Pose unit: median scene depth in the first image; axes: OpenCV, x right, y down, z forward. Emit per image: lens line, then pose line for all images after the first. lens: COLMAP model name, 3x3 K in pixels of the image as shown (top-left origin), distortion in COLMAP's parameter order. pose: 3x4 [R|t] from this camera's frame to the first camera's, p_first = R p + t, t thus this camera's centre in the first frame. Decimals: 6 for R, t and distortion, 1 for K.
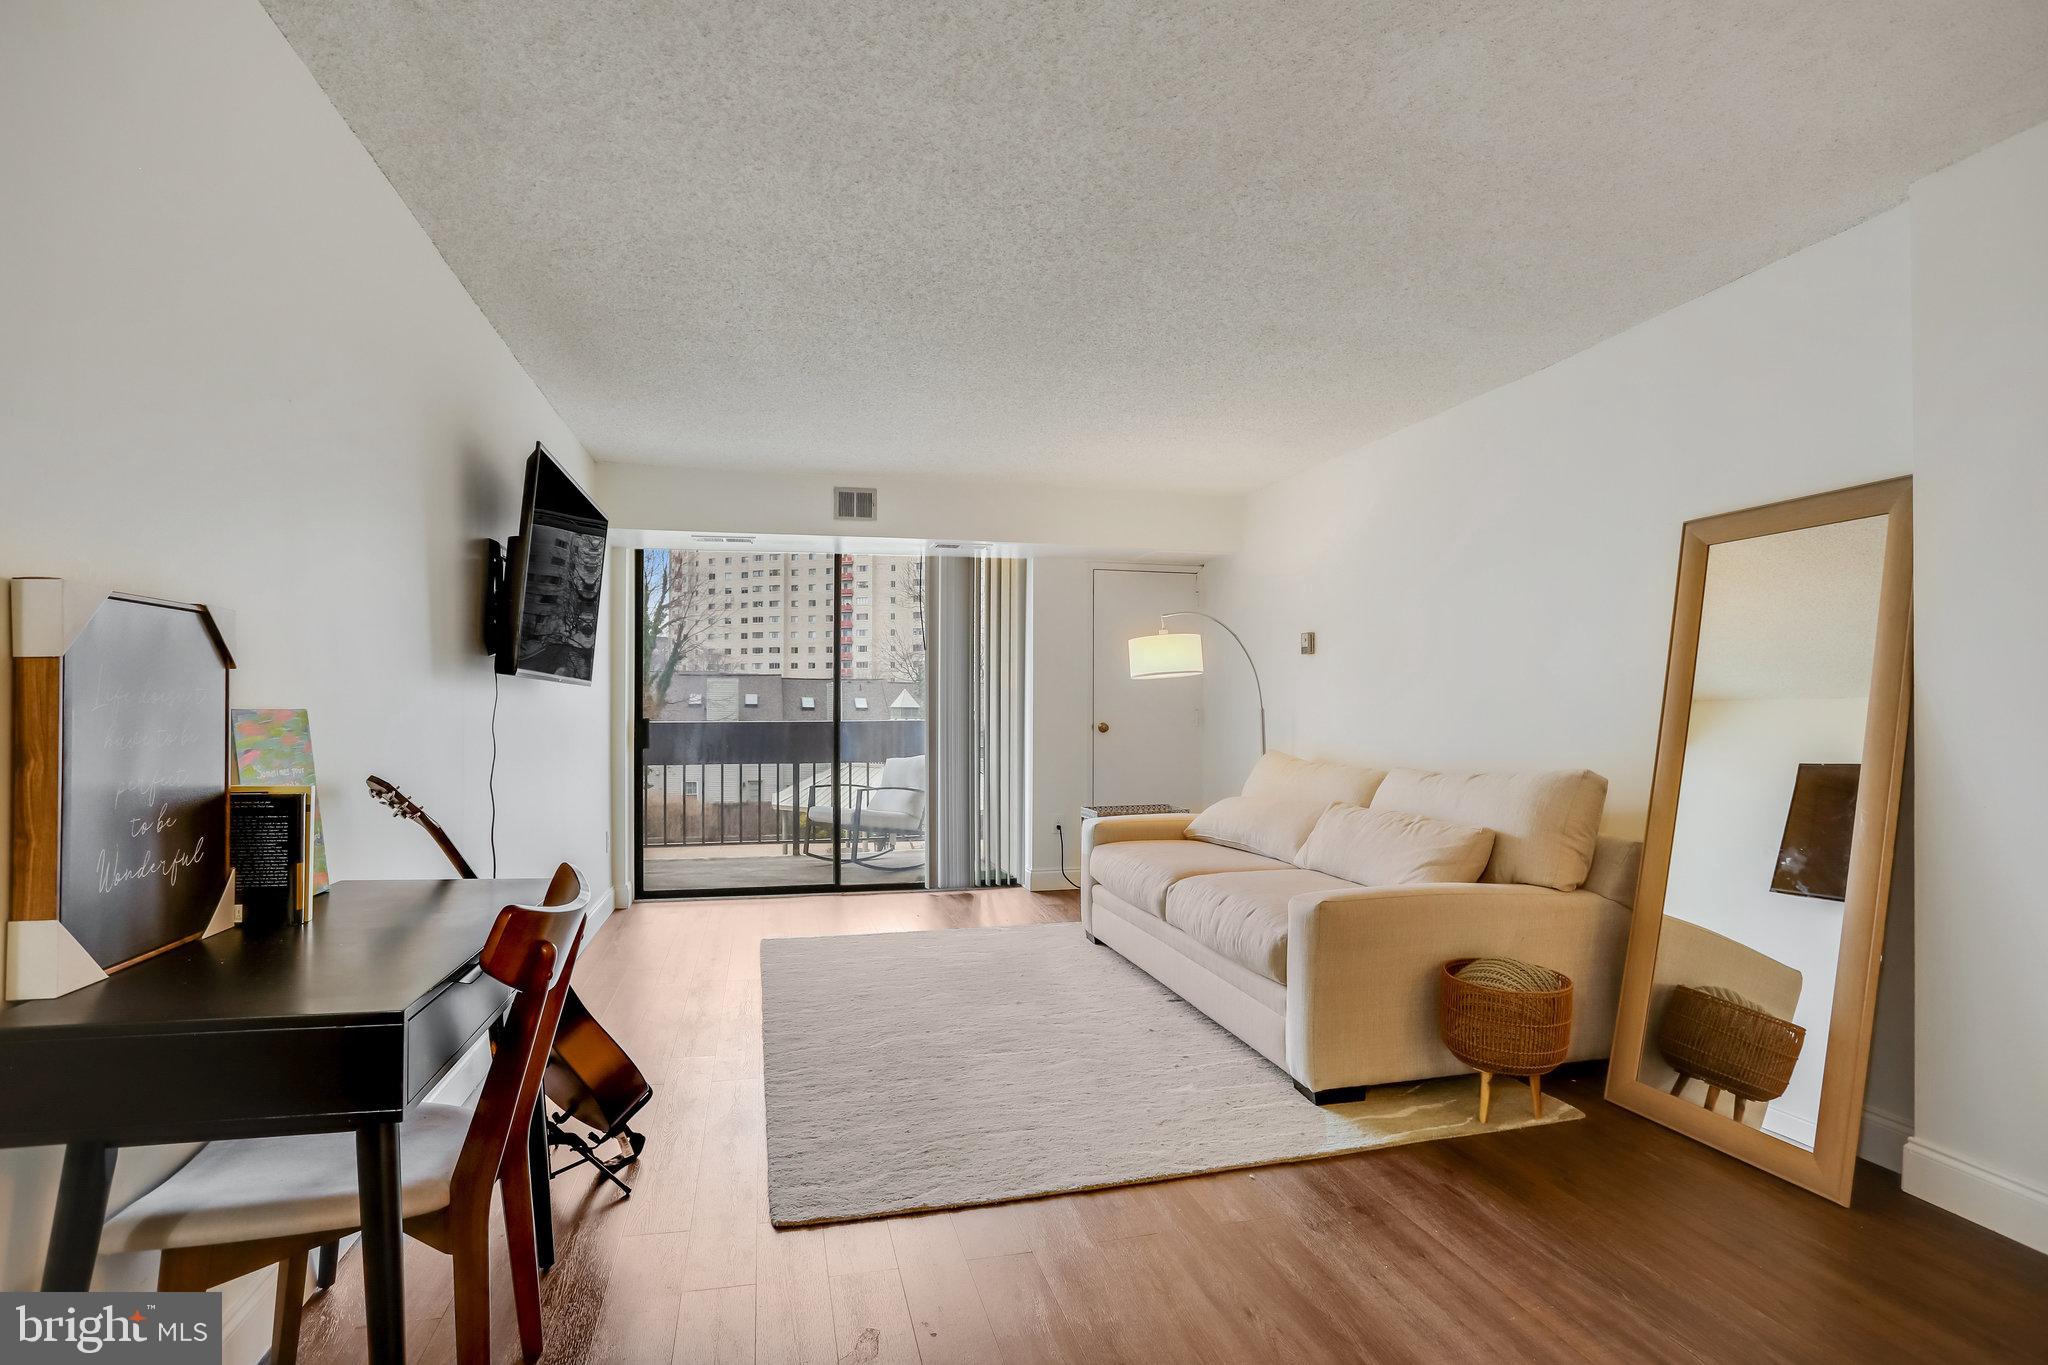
lens RADIAL K [[1044.9, 0, 1024.0], [0, 1044.9, 682.5], [0, 0, 1]] dist [-0.067239, 0.041718]
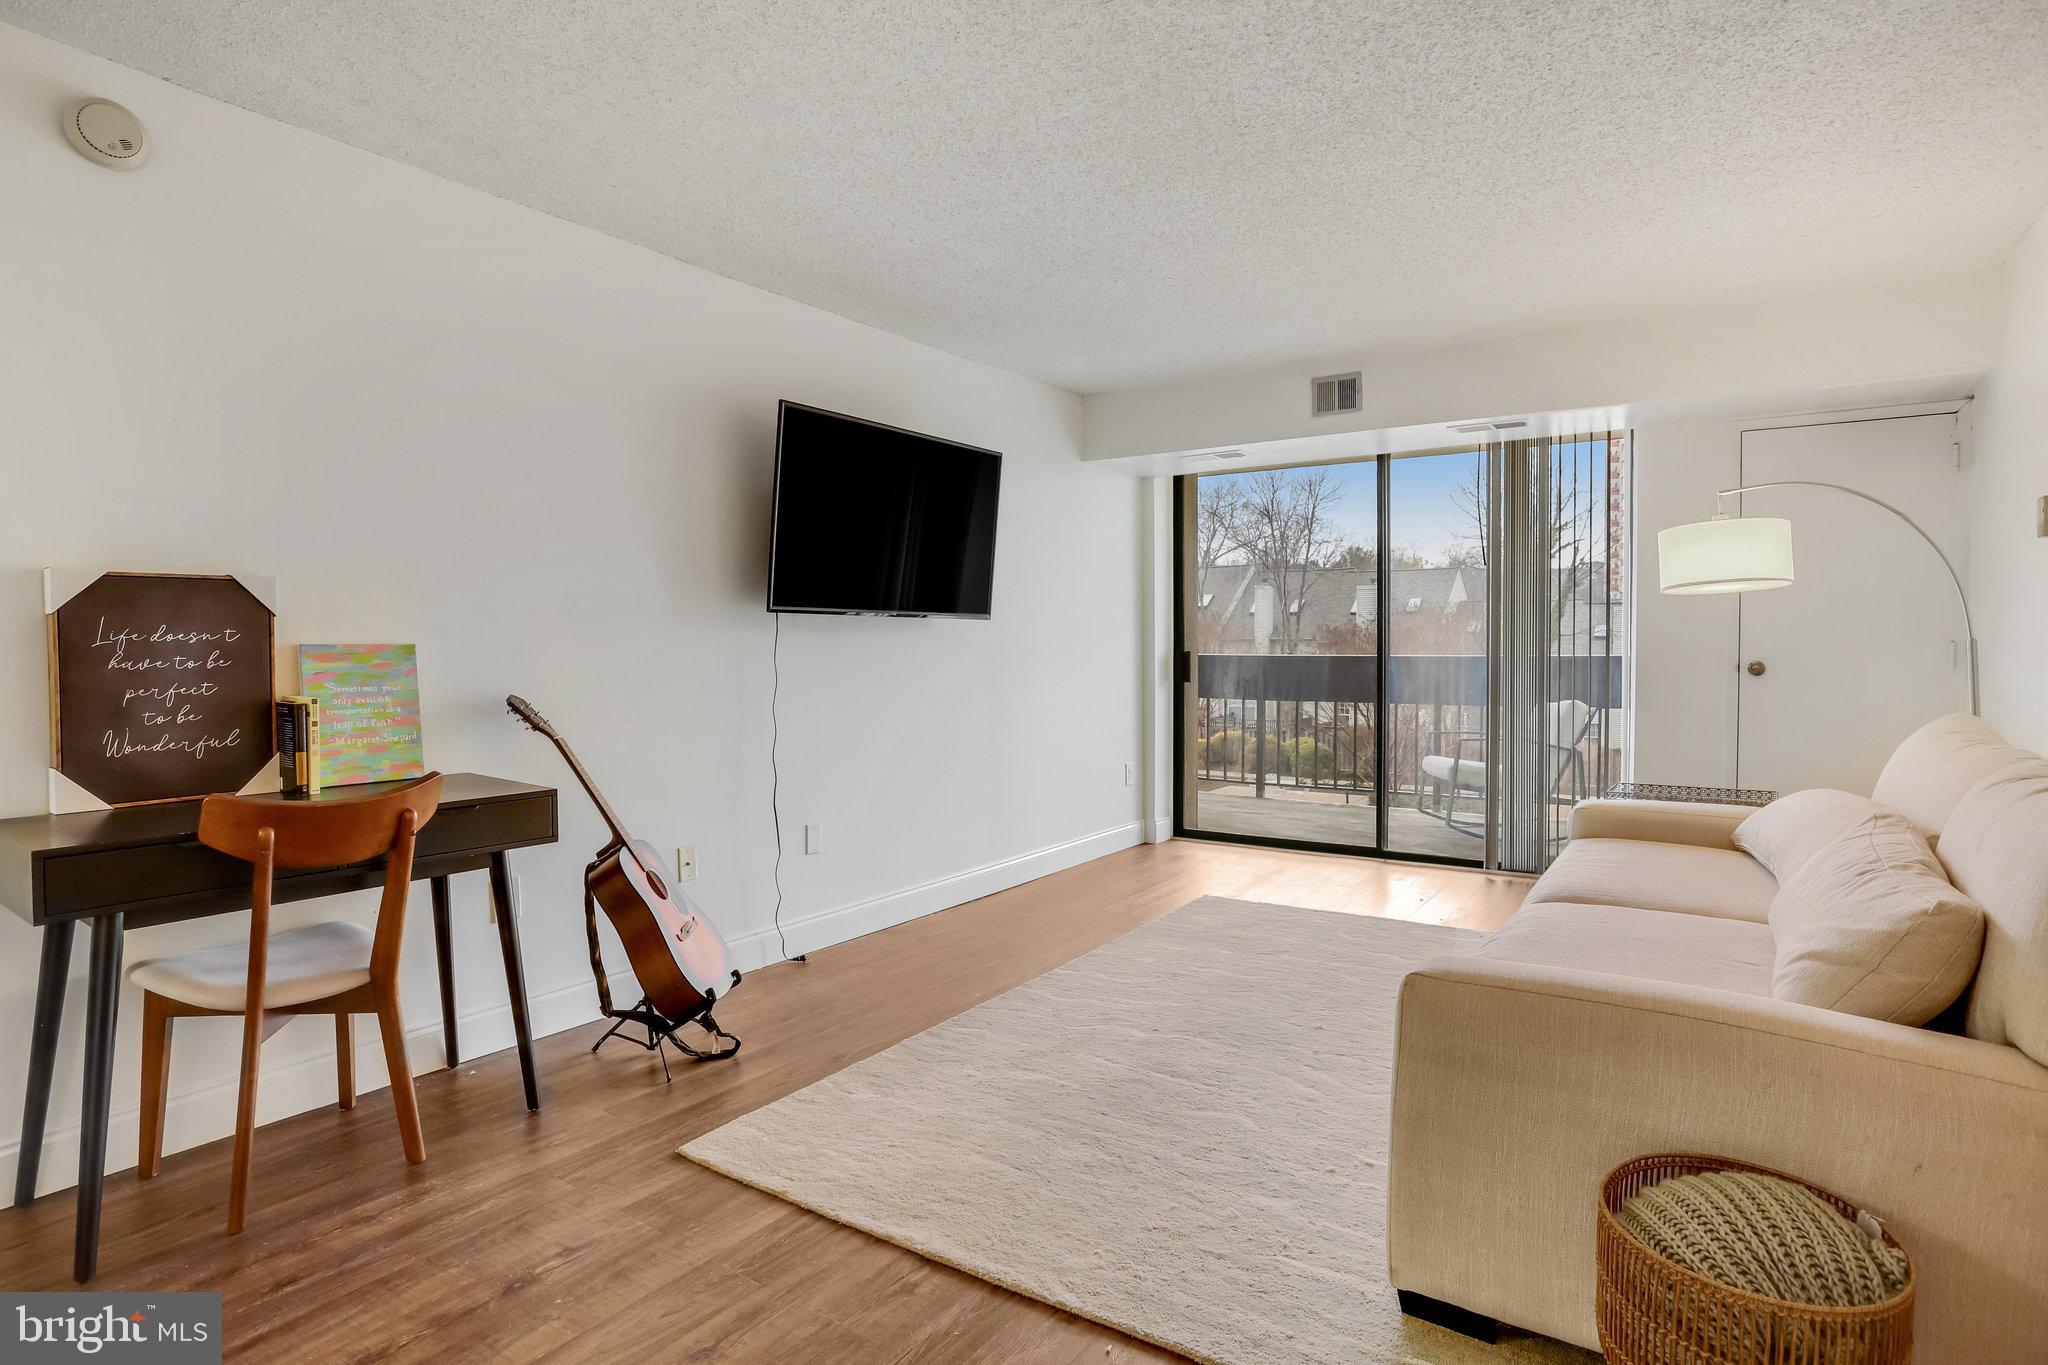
lens RADIAL K [[1075.4, 0, 979.1], [0, 1075.4, 649.7], [0, 0, 1]] dist [-0.067393, 0.058616]
pose [[0.652776, 0.004528, -0.757537, 0.516436], [0.021409, 0.999472, 0.024423, 0.009188], [0.757248, -0.032161, 0.652335, 0.387162]]
